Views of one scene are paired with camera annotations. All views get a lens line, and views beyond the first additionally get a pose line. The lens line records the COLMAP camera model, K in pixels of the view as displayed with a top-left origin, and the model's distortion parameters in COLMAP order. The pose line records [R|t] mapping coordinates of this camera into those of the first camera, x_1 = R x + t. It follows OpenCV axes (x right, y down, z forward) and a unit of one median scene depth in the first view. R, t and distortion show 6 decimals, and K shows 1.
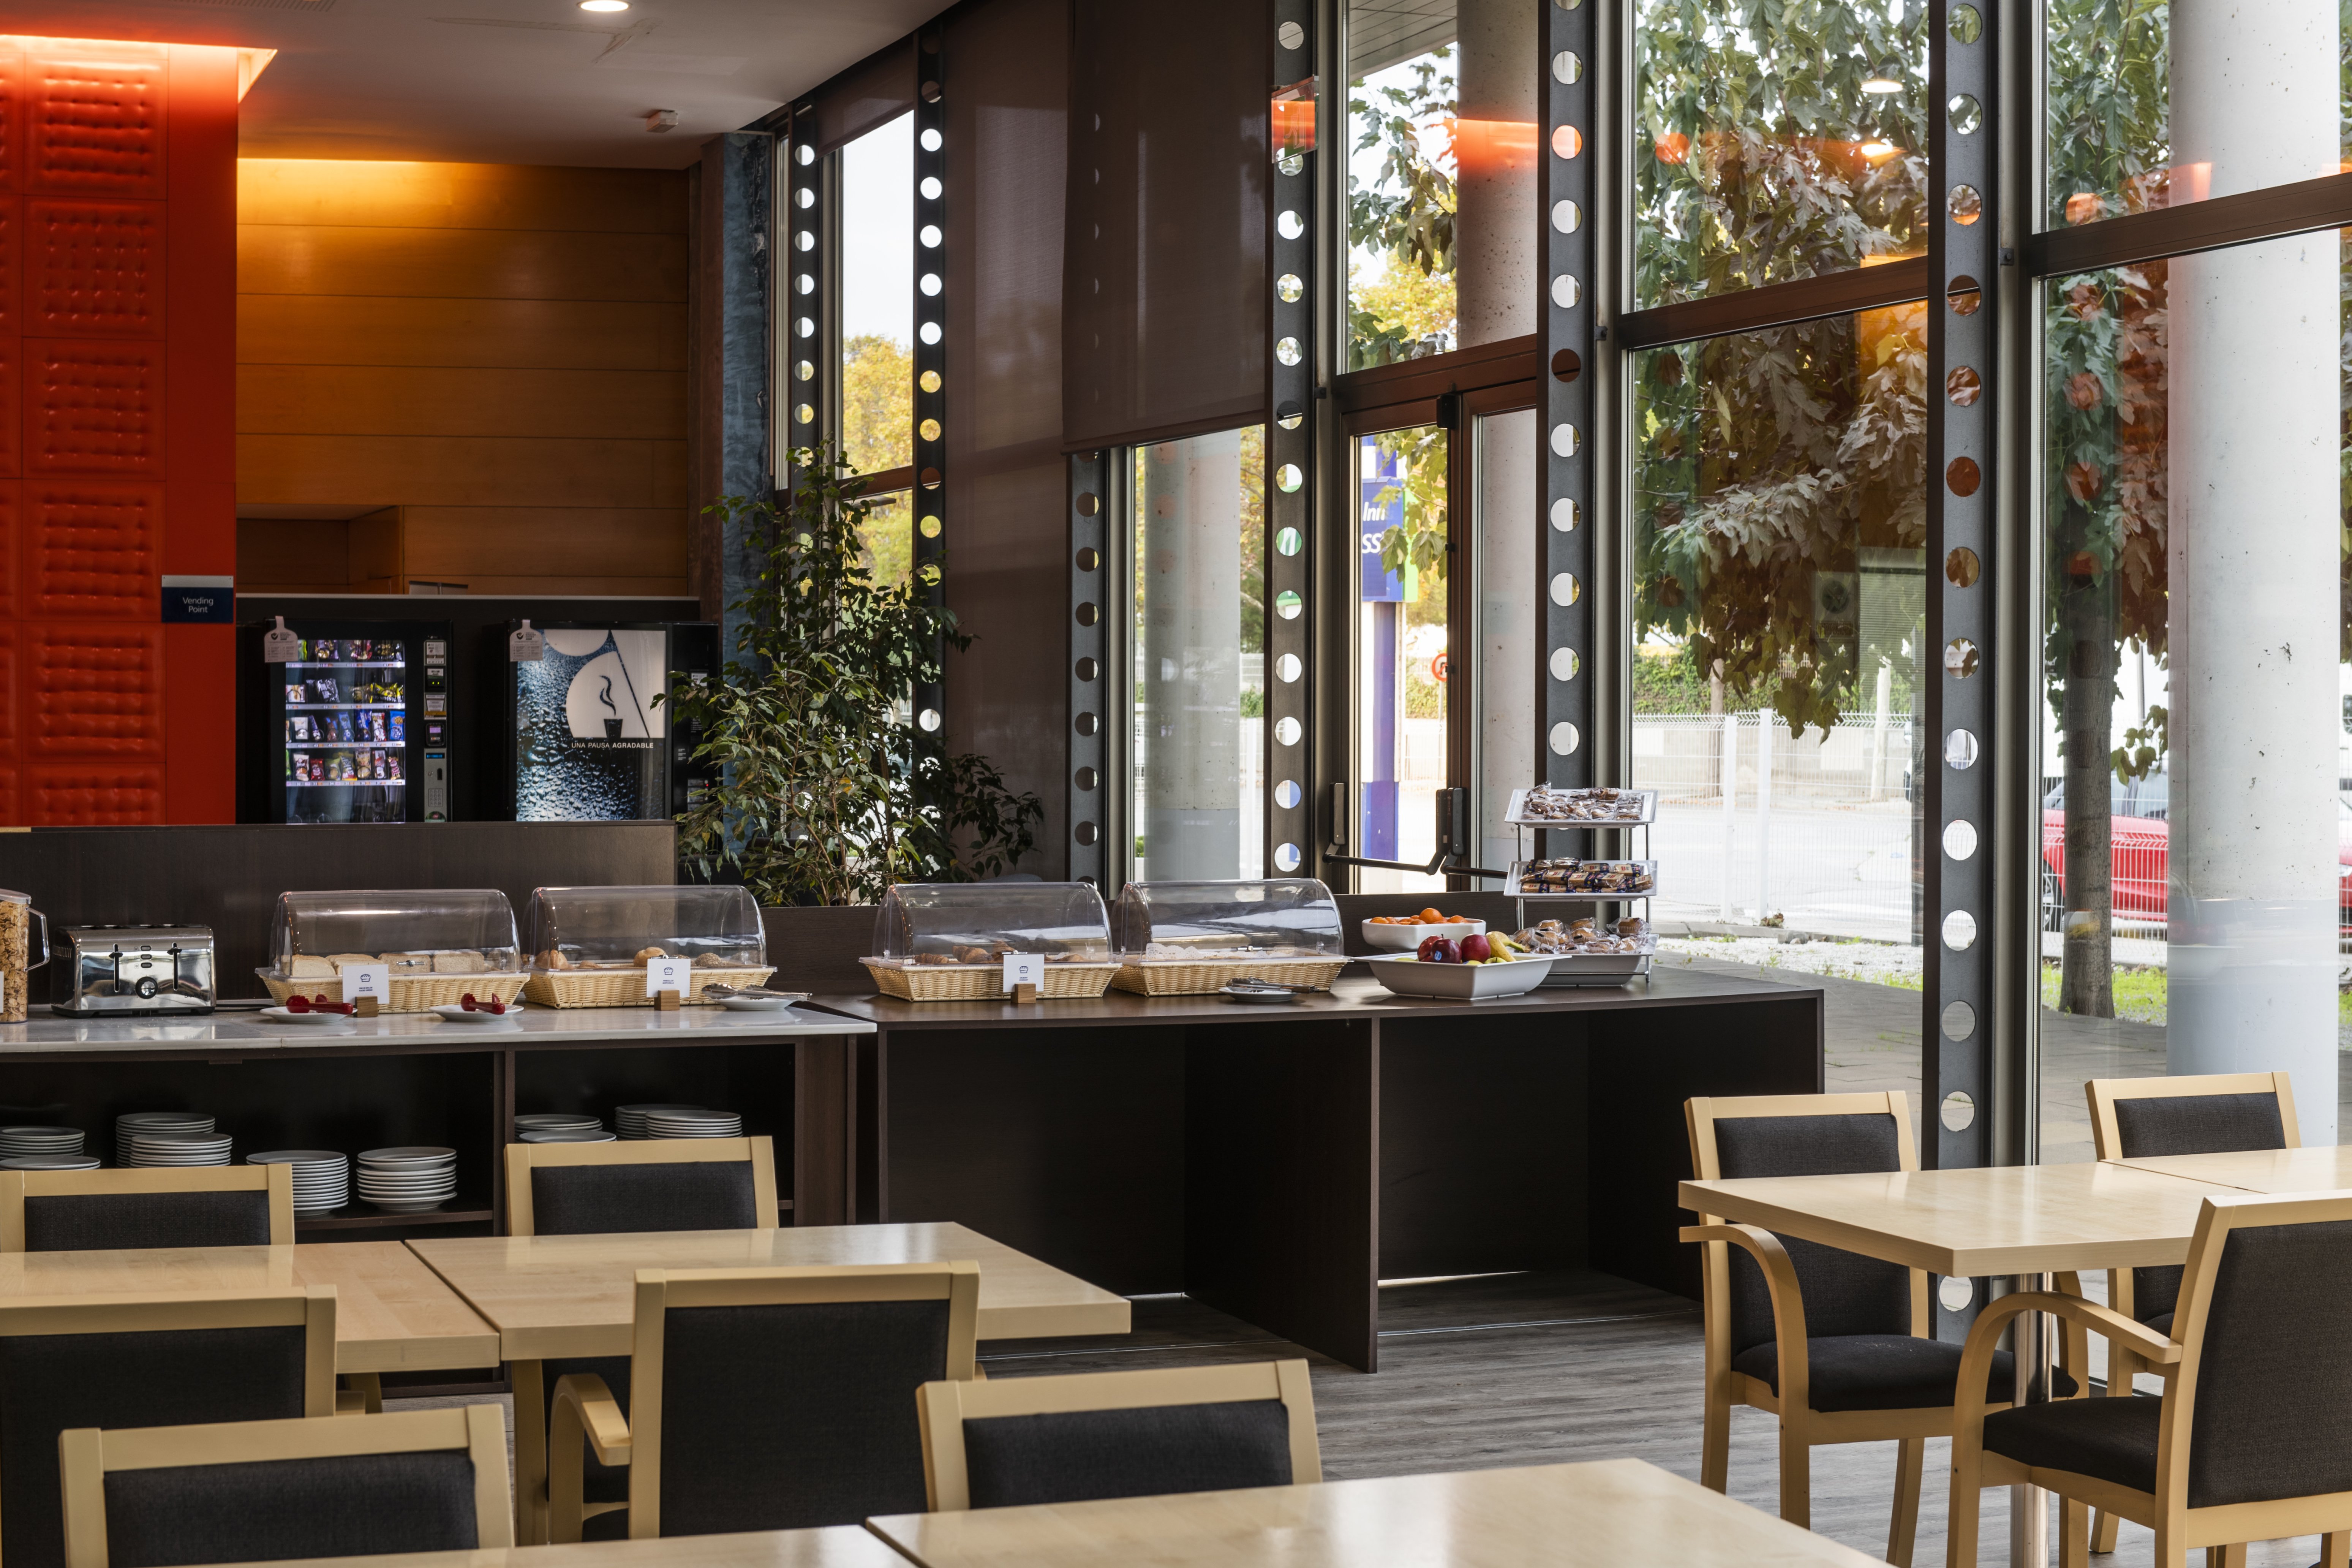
lens RADIAL K [[3966.3, 0, 1176.0], [0, 3966.3, 784.0], [0, 0, 1]] dist [-0.319862, 1.497565]
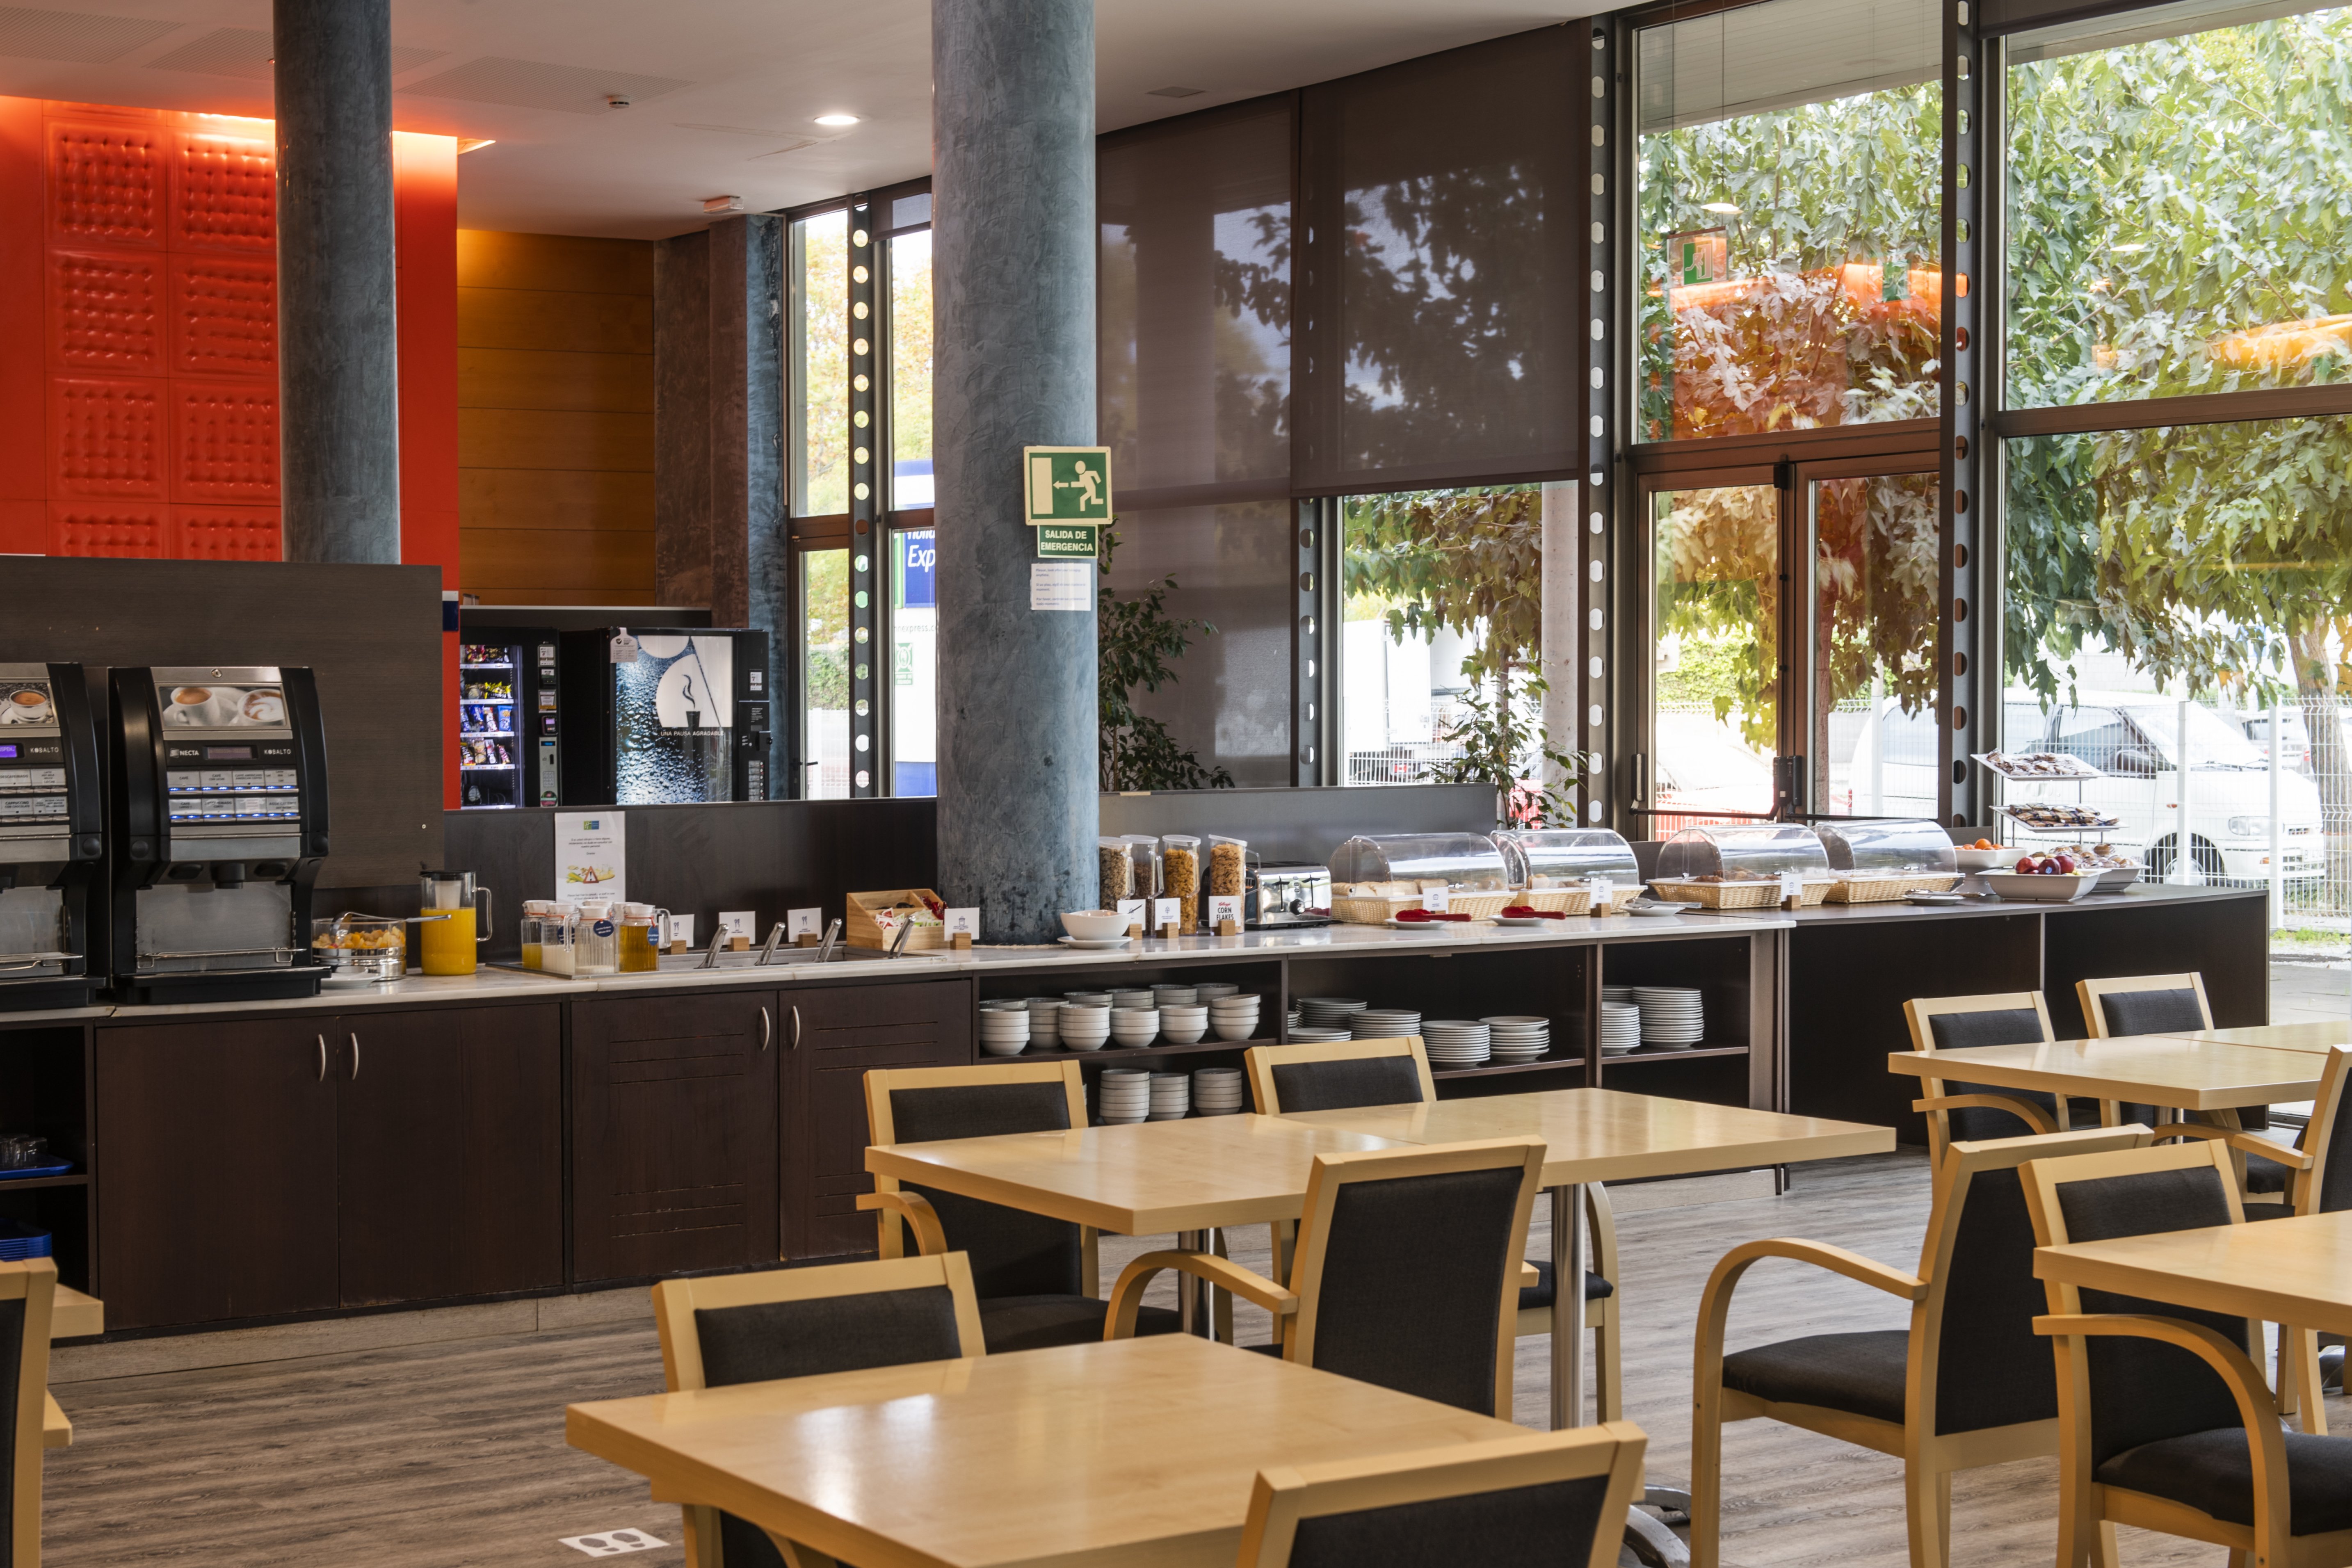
lens RADIAL K [[3633.5, 0, 1170.3], [0, 3633.5, 671.8], [0, 0, 1]] dist [-0.002870, 0.037253]
pose [[0.972653, -0.005512, 0.232196, -0.261269], [0.011610, 0.999622, -0.024906, 0.000583], [-0.231971, 0.026920, 0.972350, -0.094803]]
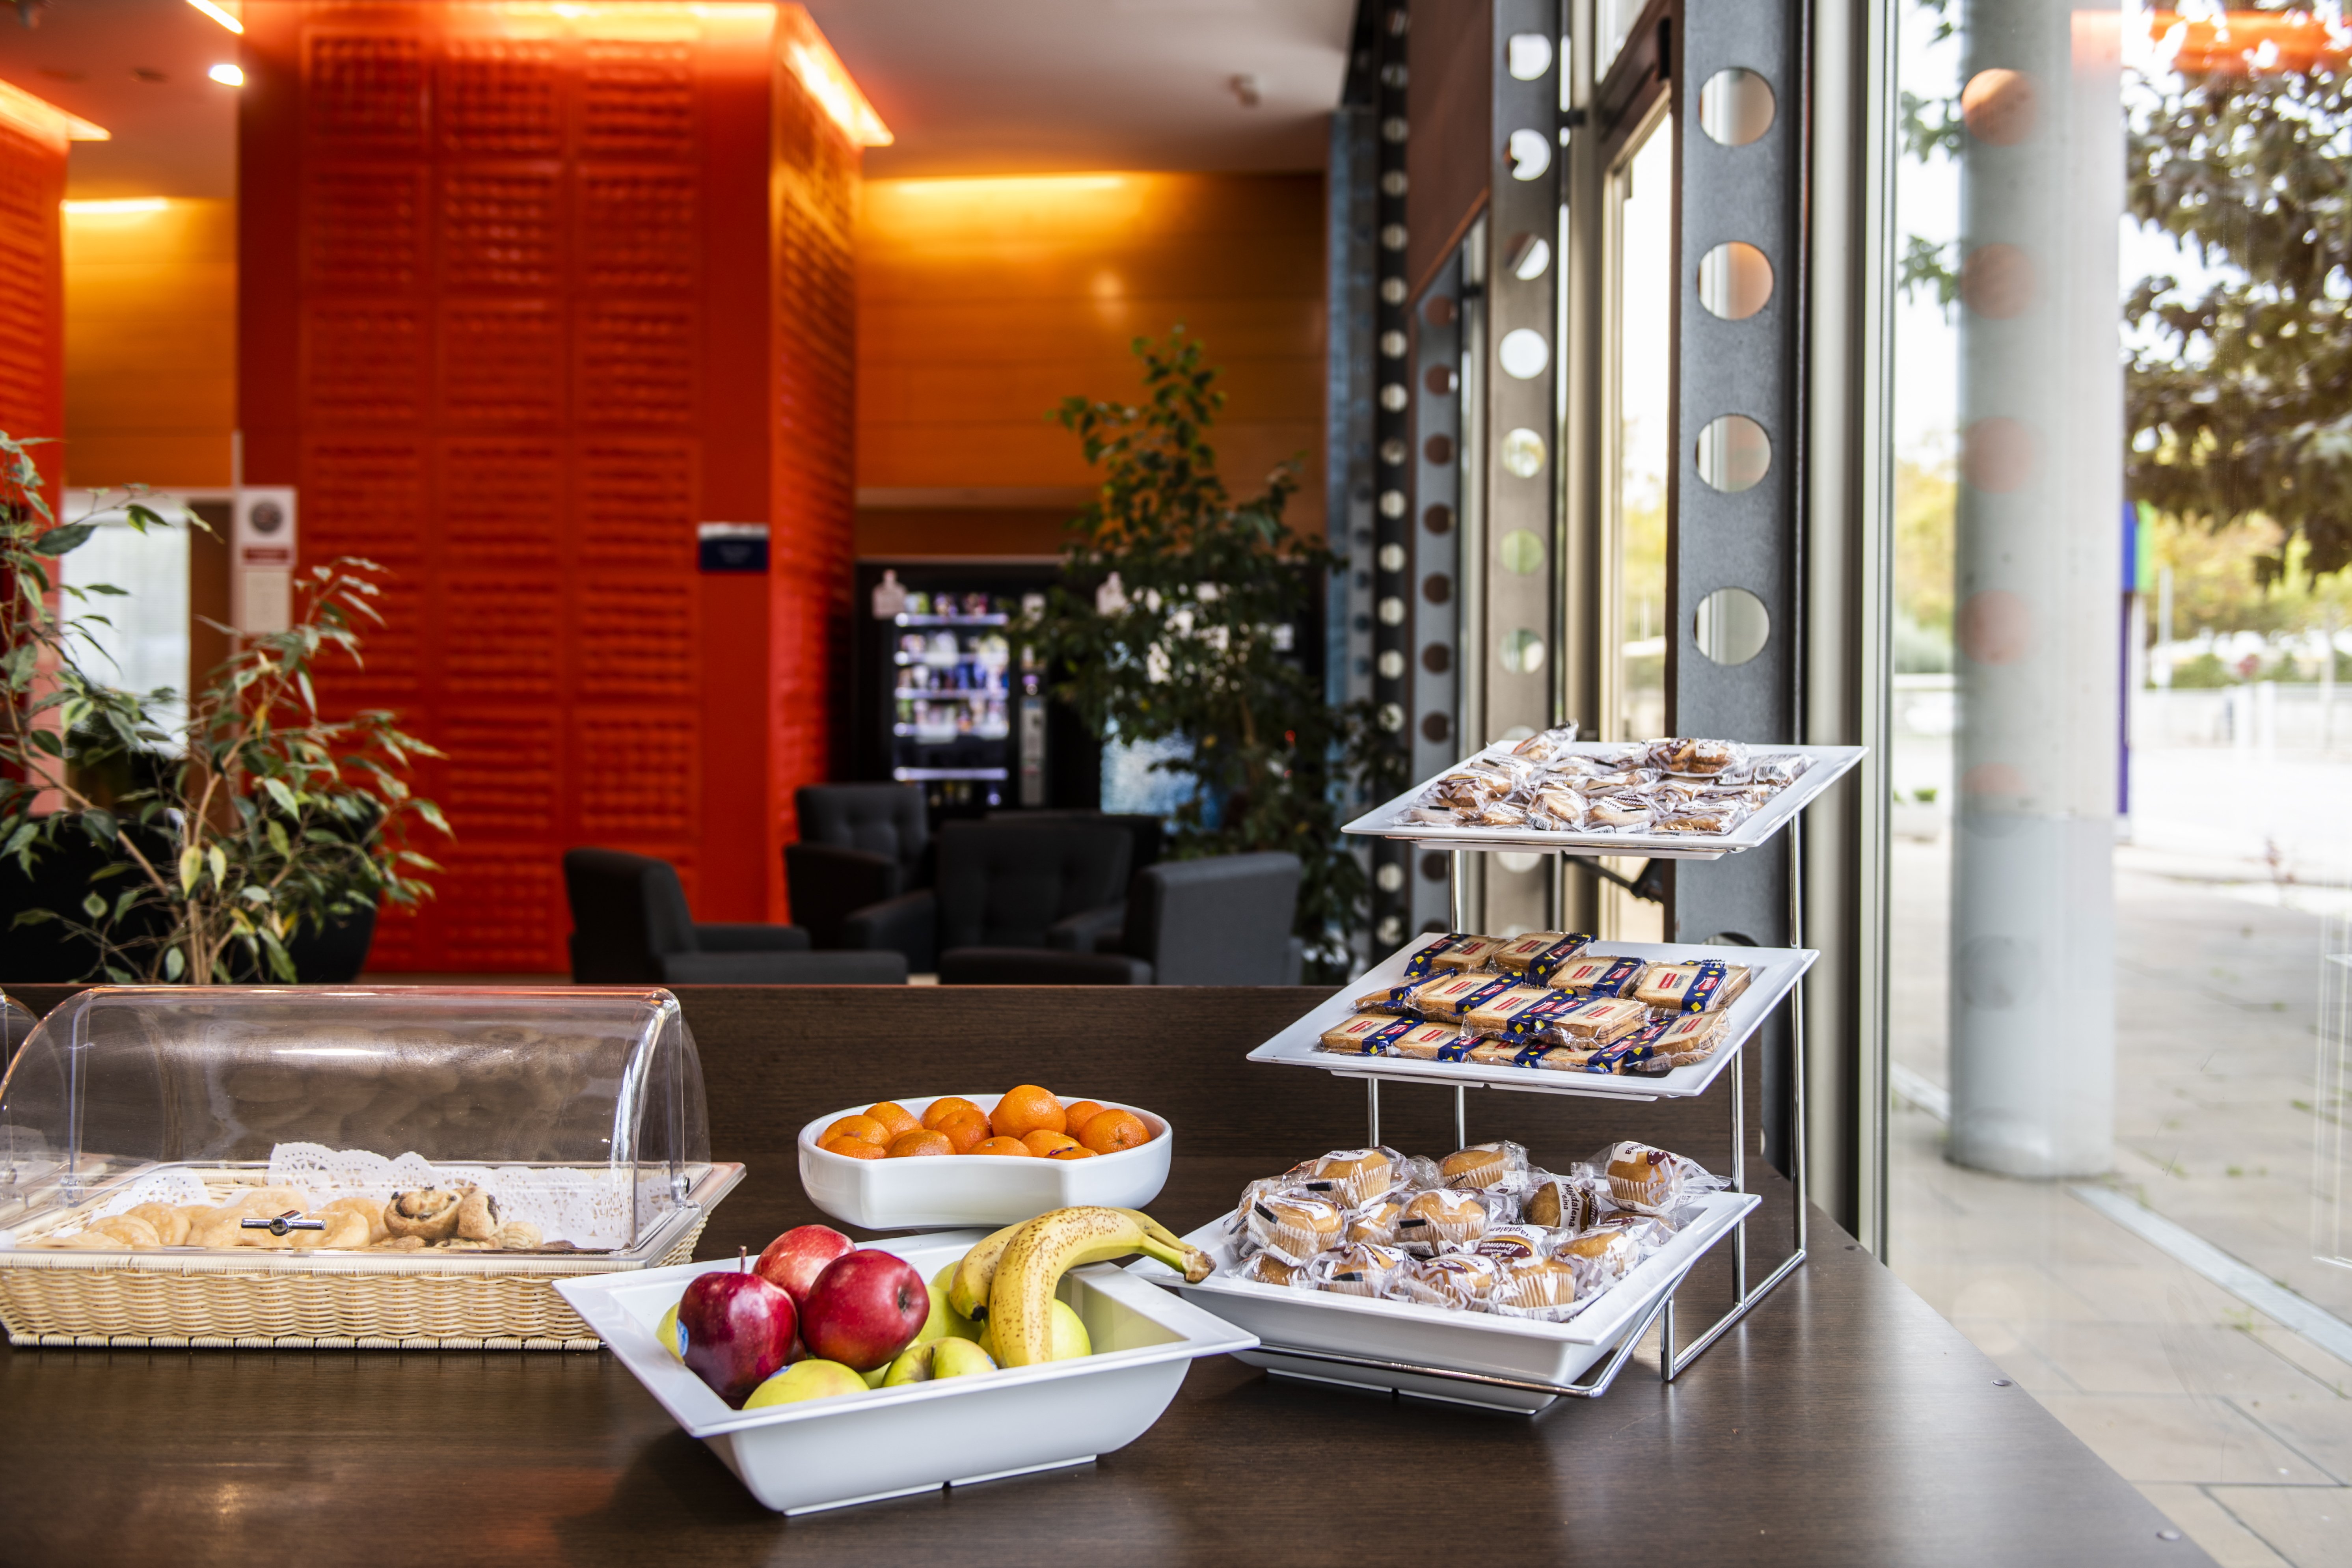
lens RADIAL K [[2249.8, 0, 1176.0], [0, 2249.8, 784.0], [0, 0, 1]] dist [-0.061016, -0.000810]
pose [[0.935772, 0.017396, -0.352177, 0.063549], [-0.010992, 0.999736, 0.020175, 0.001849], [0.352435, -0.015008, 0.935716, 0.447107]]
